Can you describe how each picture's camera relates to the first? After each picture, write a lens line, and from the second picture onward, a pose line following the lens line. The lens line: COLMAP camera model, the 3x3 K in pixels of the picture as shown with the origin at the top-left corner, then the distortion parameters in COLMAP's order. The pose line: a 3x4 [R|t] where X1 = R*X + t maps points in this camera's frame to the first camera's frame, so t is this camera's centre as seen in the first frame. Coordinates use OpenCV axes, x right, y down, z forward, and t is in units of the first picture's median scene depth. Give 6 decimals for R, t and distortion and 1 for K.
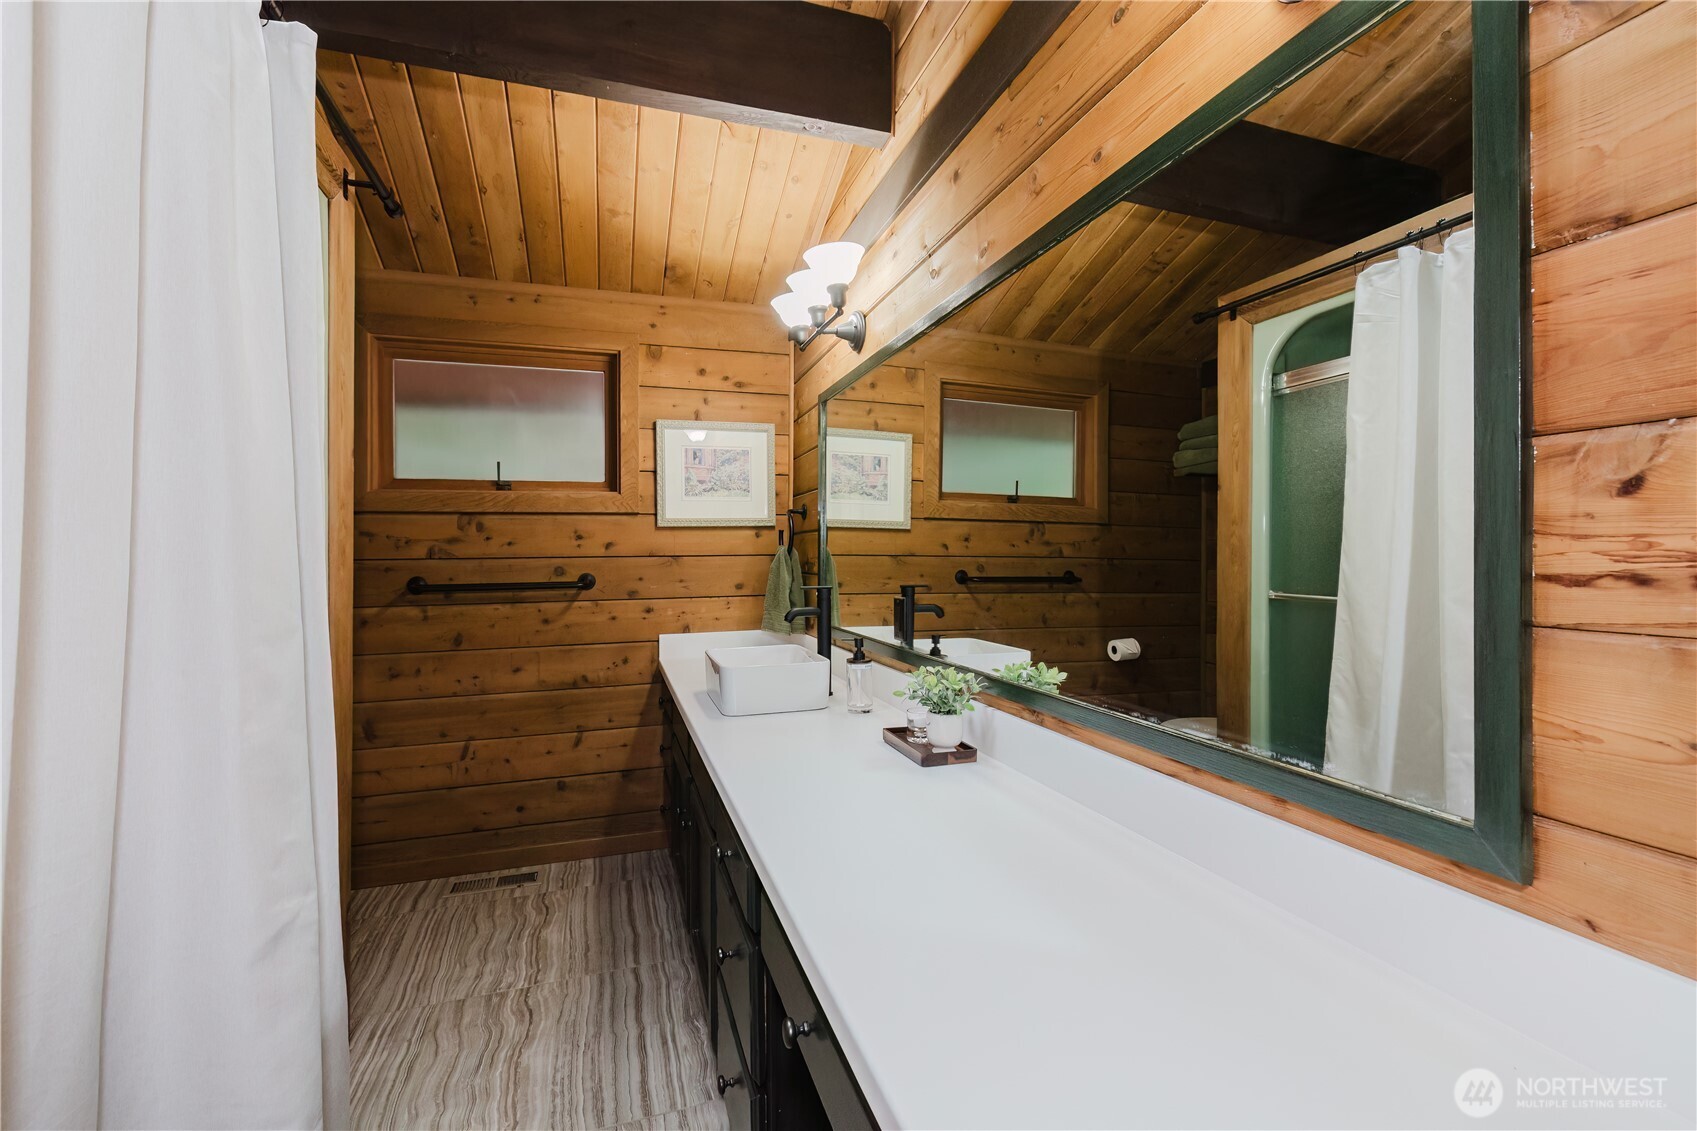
lens RADIAL K [[732.9, 0, 850.4], [0, 732.9, 552.2], [0, 0, 1]] dist [0.000591, -0.000378]
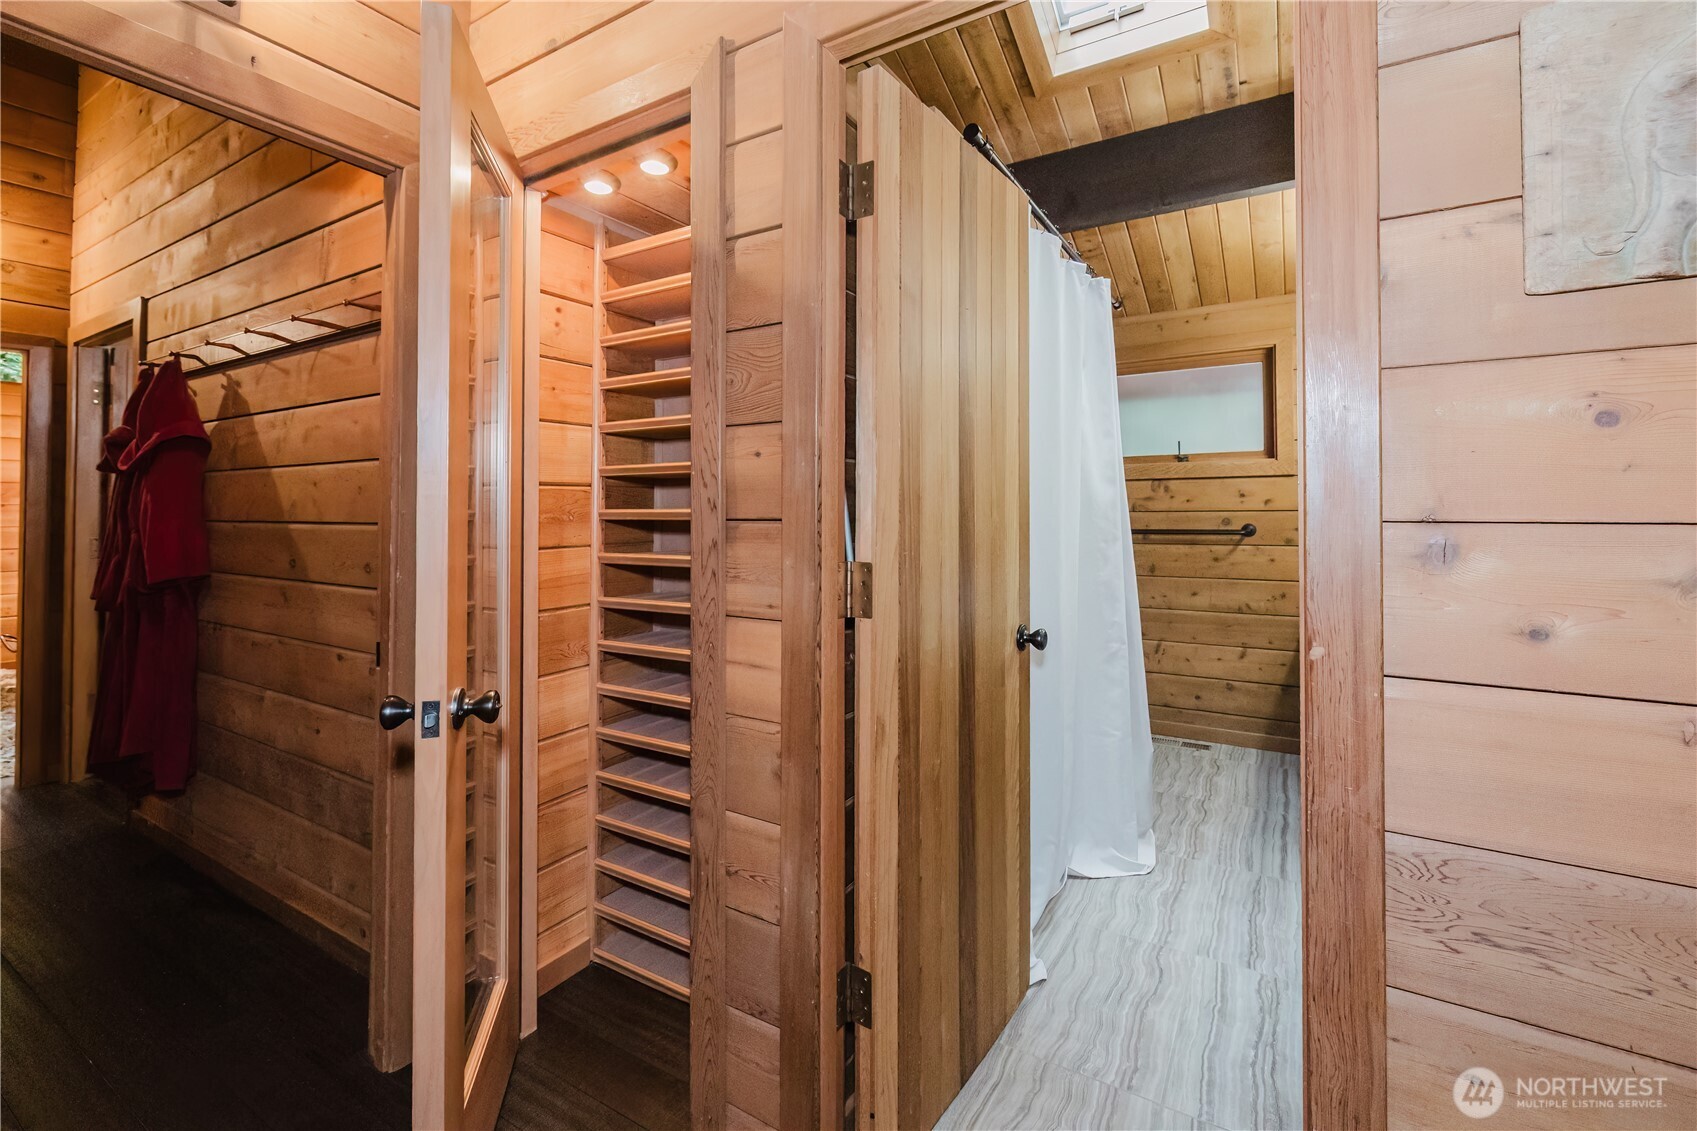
lens RADIAL K [[732.9, 0, 846.3], [0, 732.9, 489.3], [0, 0, 1]] dist [0.000591, -0.000378]
pose [[0.644991, -0.016553, -0.764011, 0.167492], [0.001149, 0.999785, -0.020691, -0.005565], [0.764189, 0.012468, 0.644872, -0.365277]]
